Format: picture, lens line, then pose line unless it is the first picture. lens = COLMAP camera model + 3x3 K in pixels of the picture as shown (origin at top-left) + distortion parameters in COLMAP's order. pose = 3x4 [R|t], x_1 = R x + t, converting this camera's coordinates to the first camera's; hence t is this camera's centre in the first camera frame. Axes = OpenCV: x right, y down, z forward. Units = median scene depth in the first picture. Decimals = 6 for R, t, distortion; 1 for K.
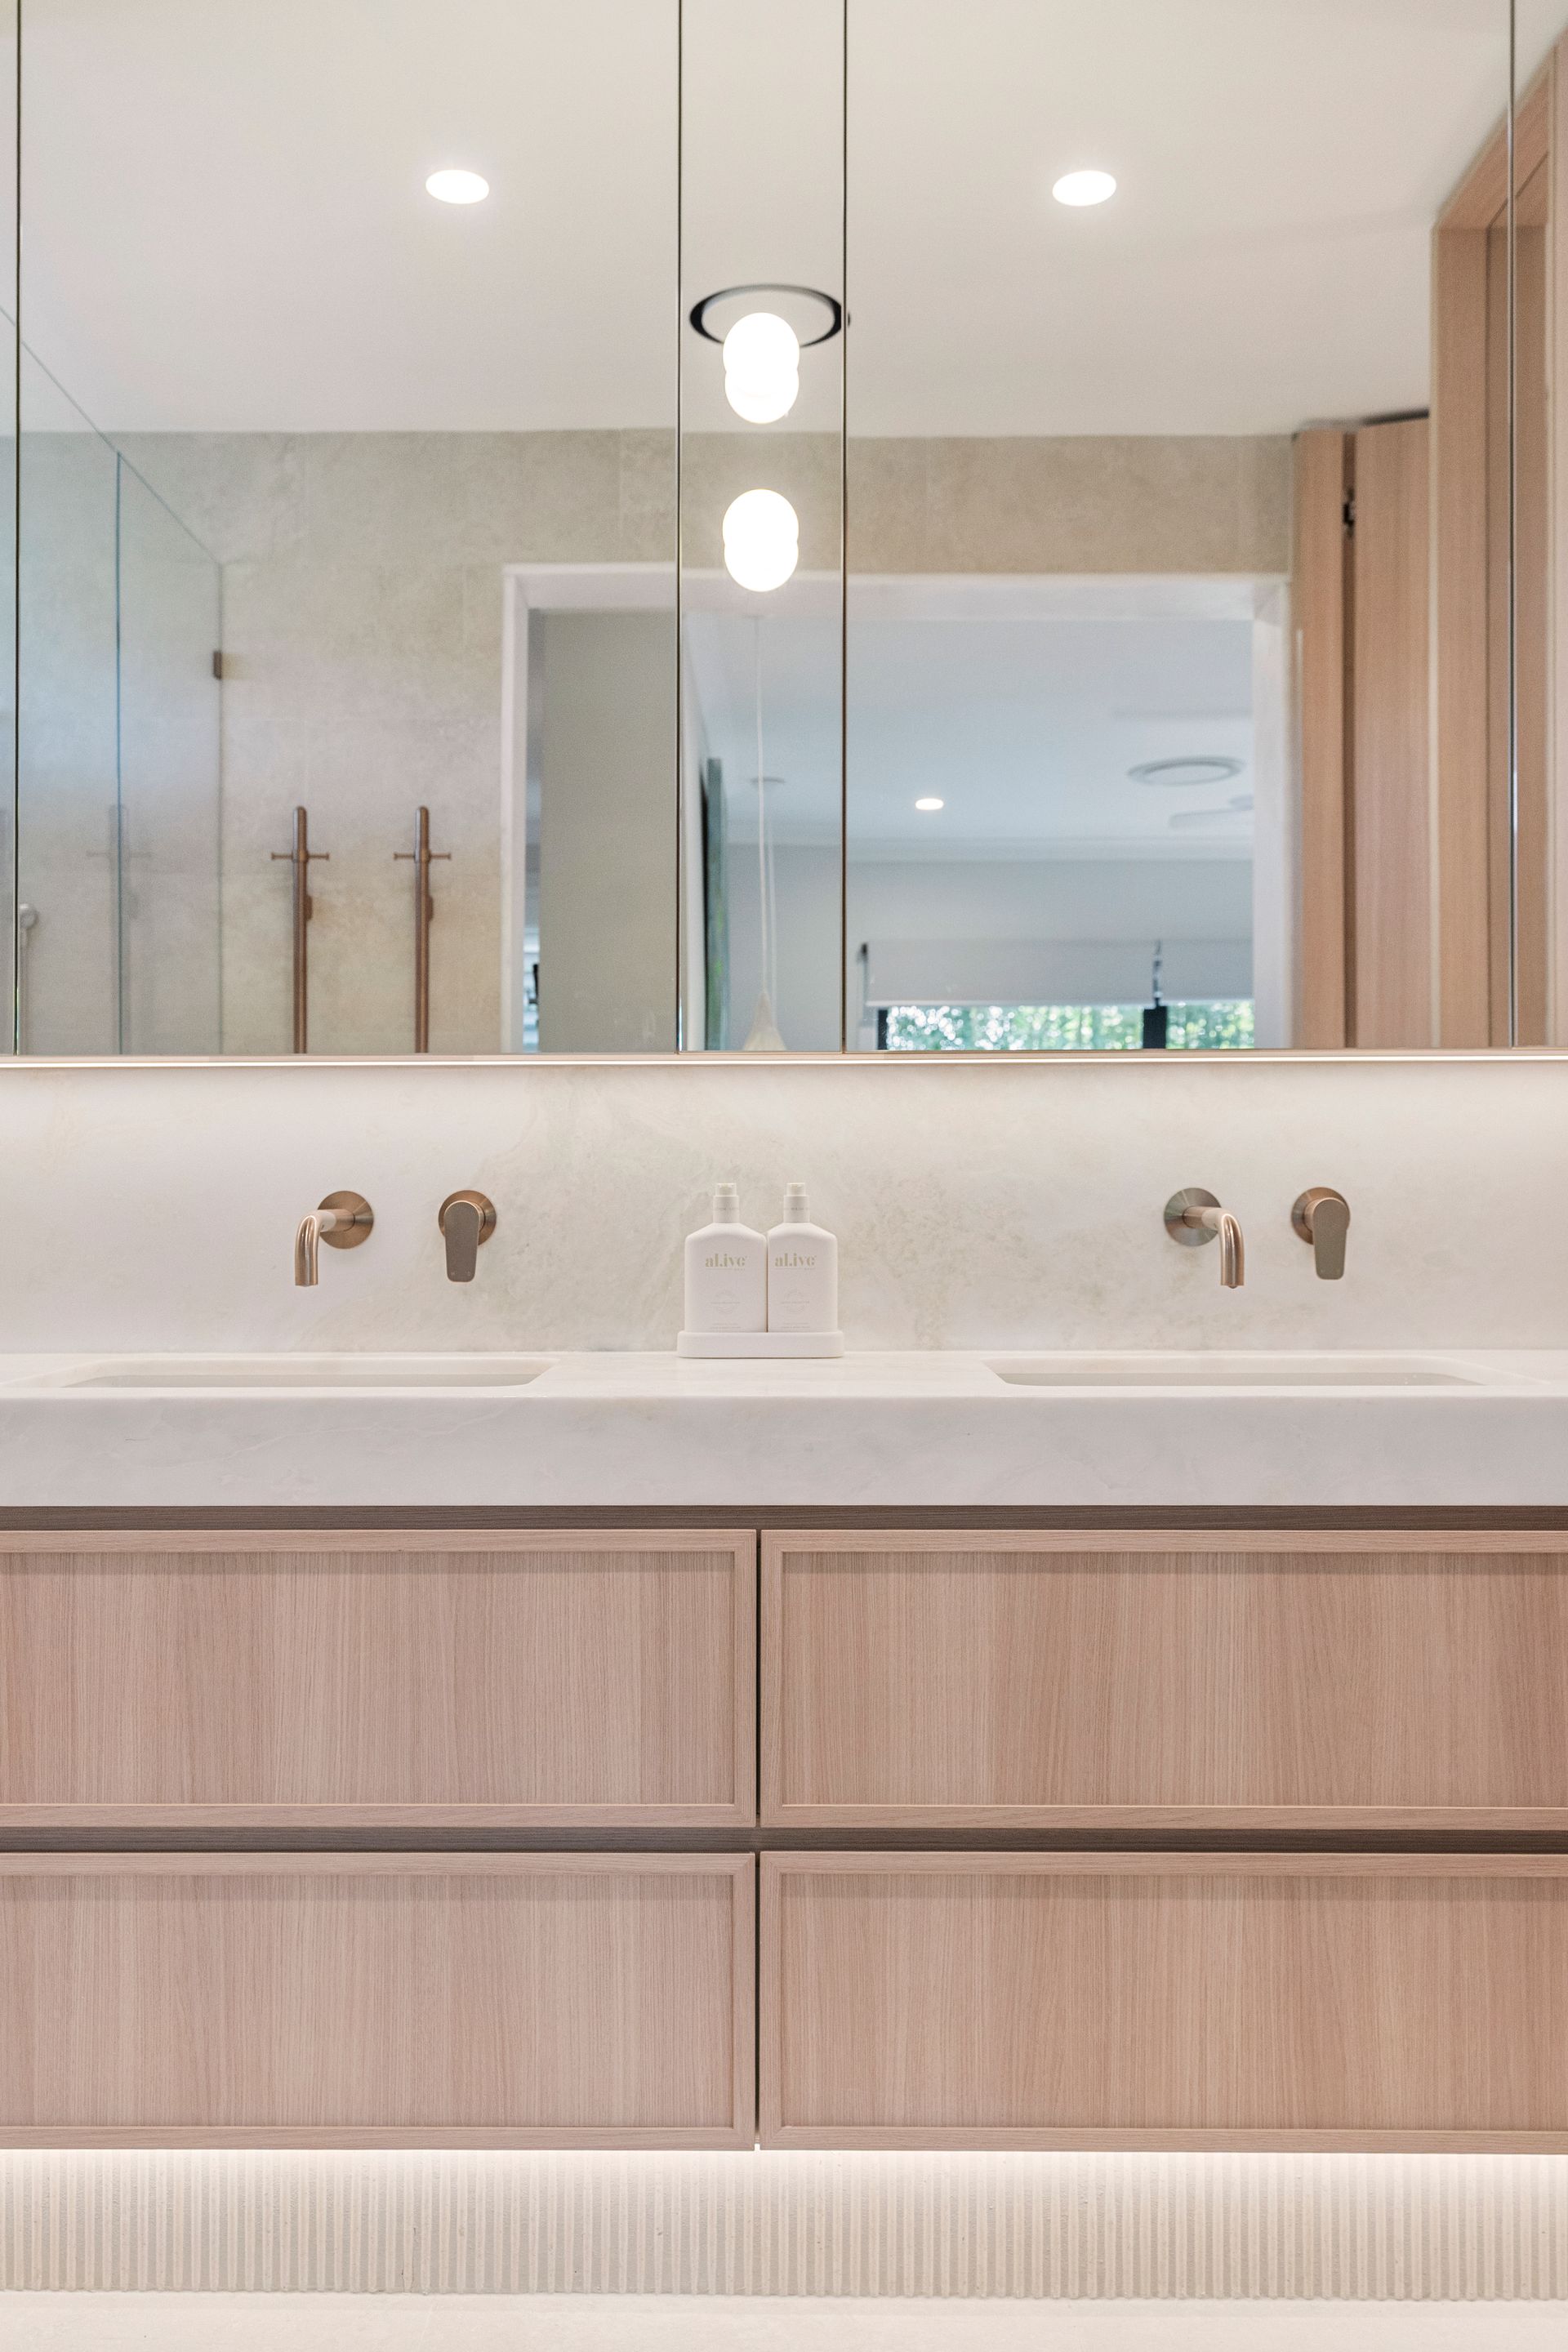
lens RADIAL K [[2052.6, 0, 745.8], [0, 2052.6, 1203.0], [0, 0, 1]] dist [0.012197, -0.005107]
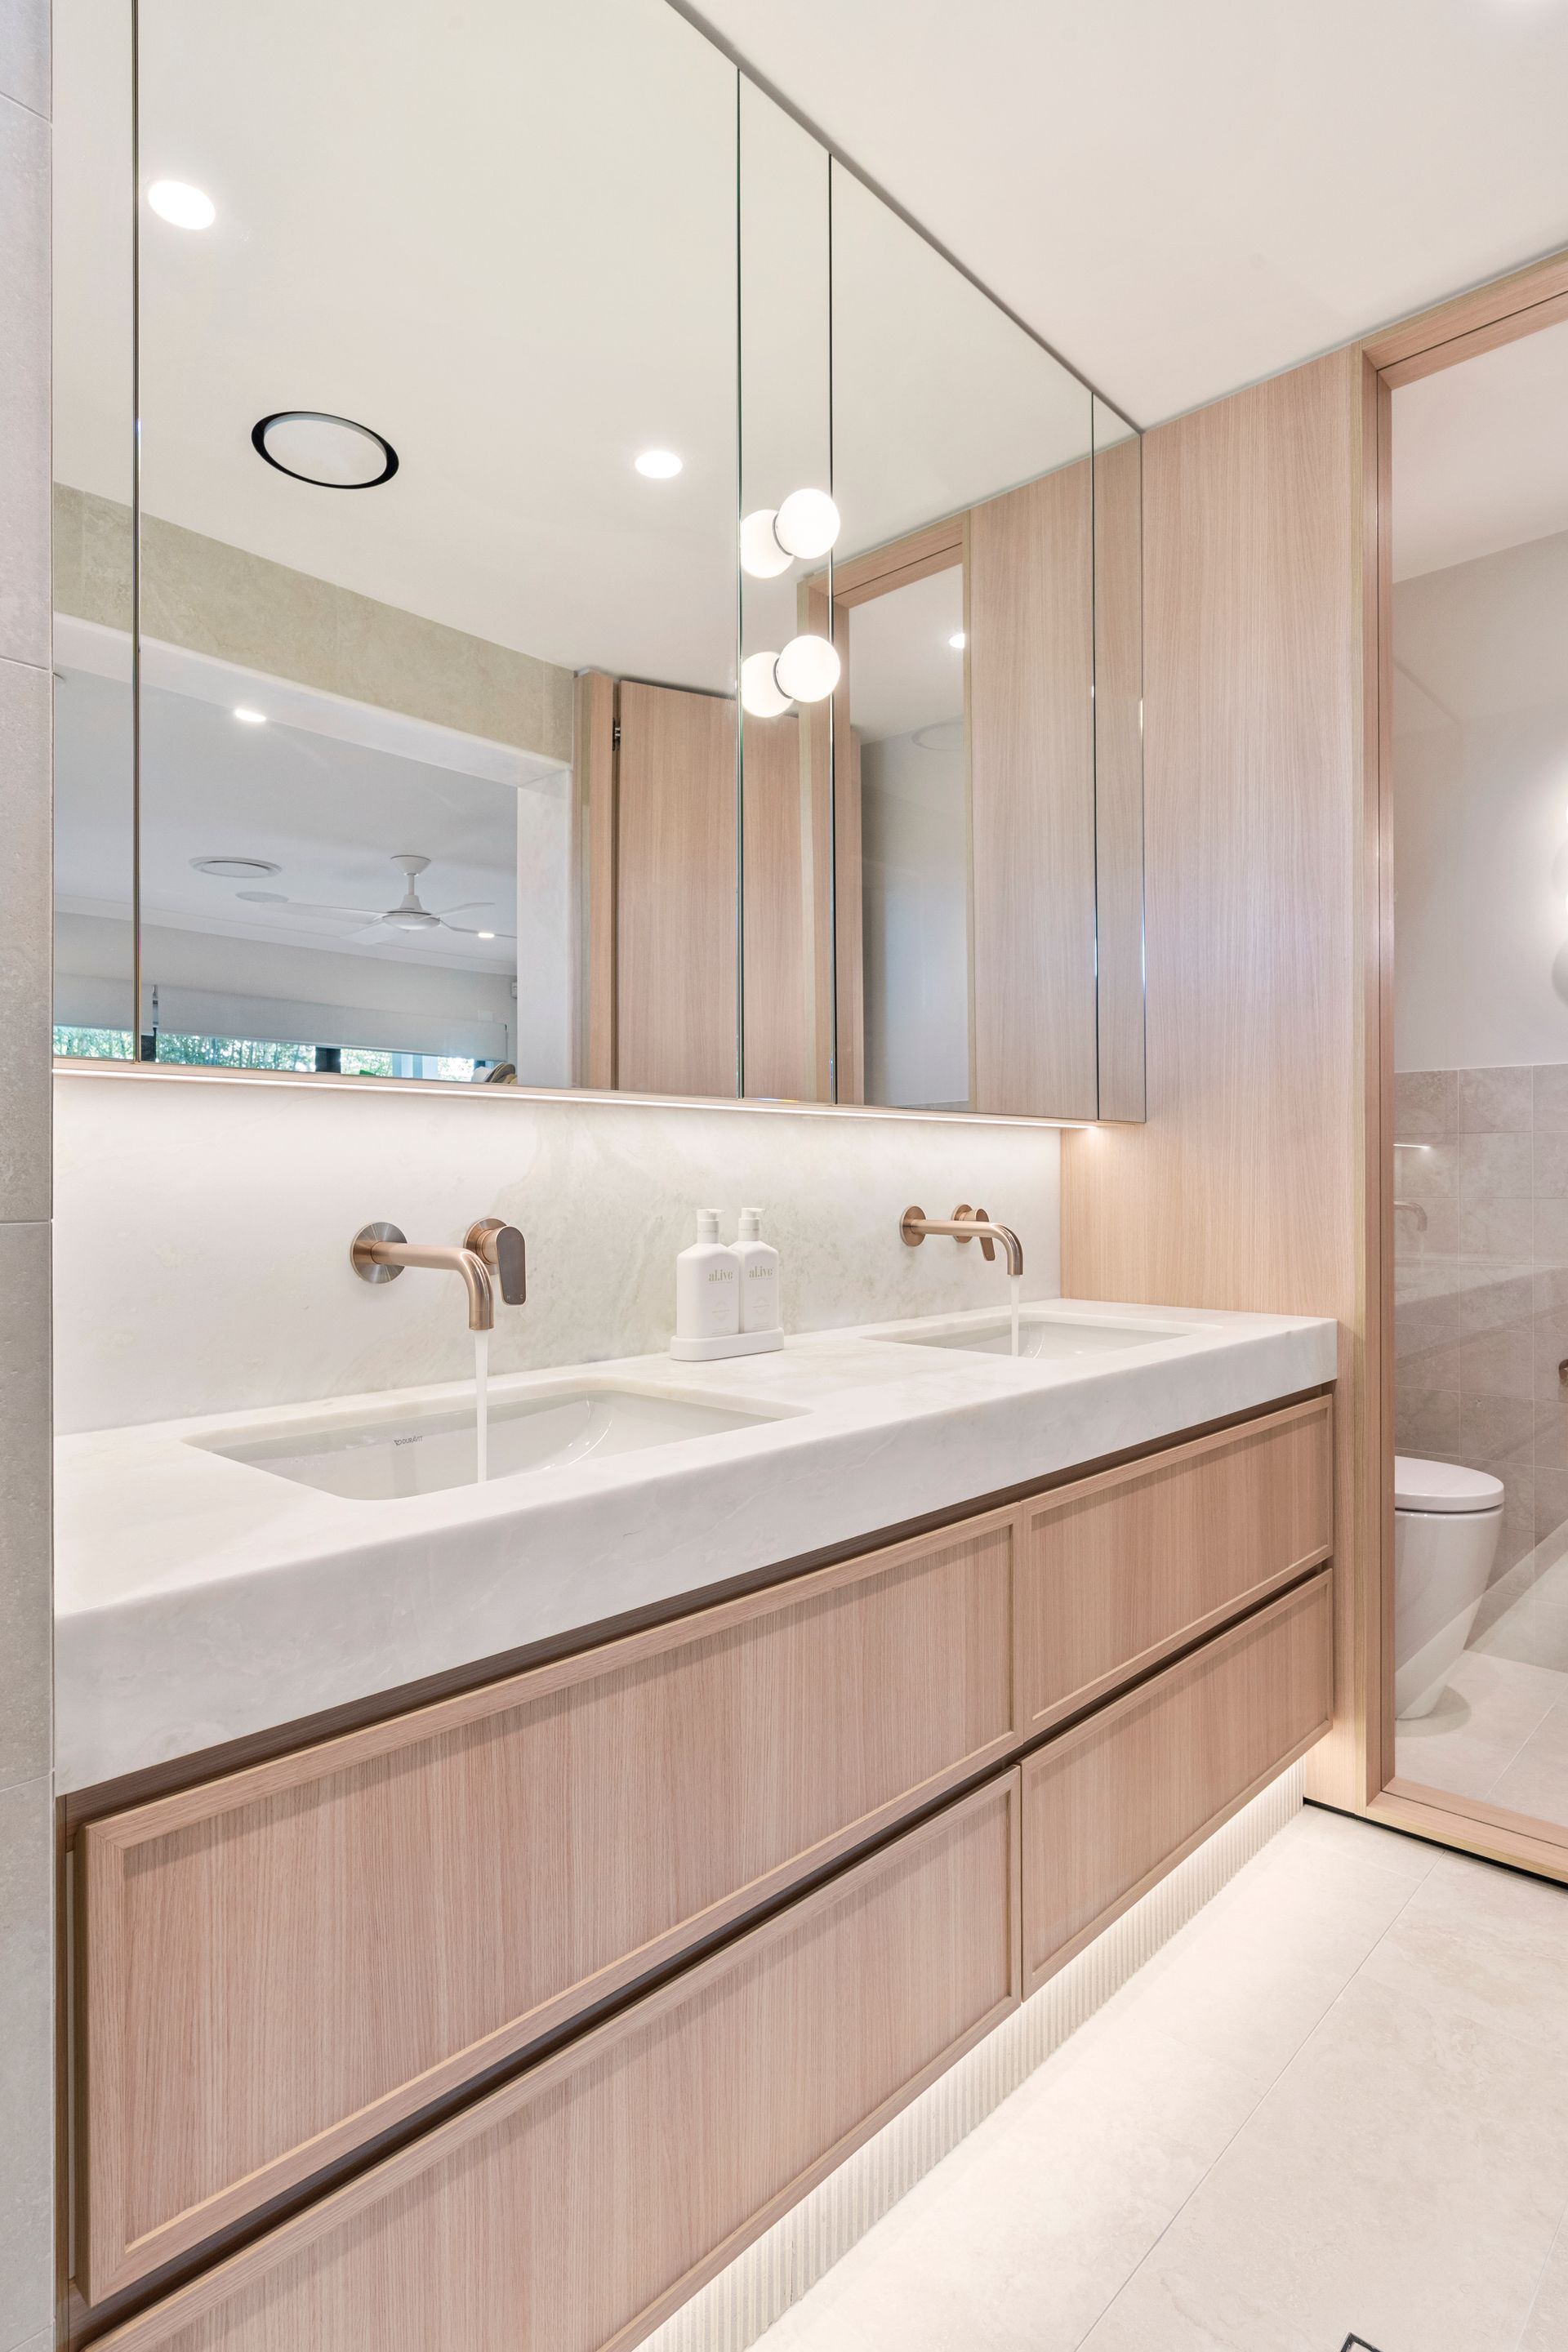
lens RADIAL K [[1273.8, 0, 768.6], [0, 1273.8, 1175.2], [0, 0, 1]] dist [-0.002959, 0.000930]
pose [[0.668242, 0.001348, 0.743943, -0.647123], [0.000385, 0.999998, -0.002158, -0.034040], [-0.743944, 0.001728, 0.668240, 0.589027]]
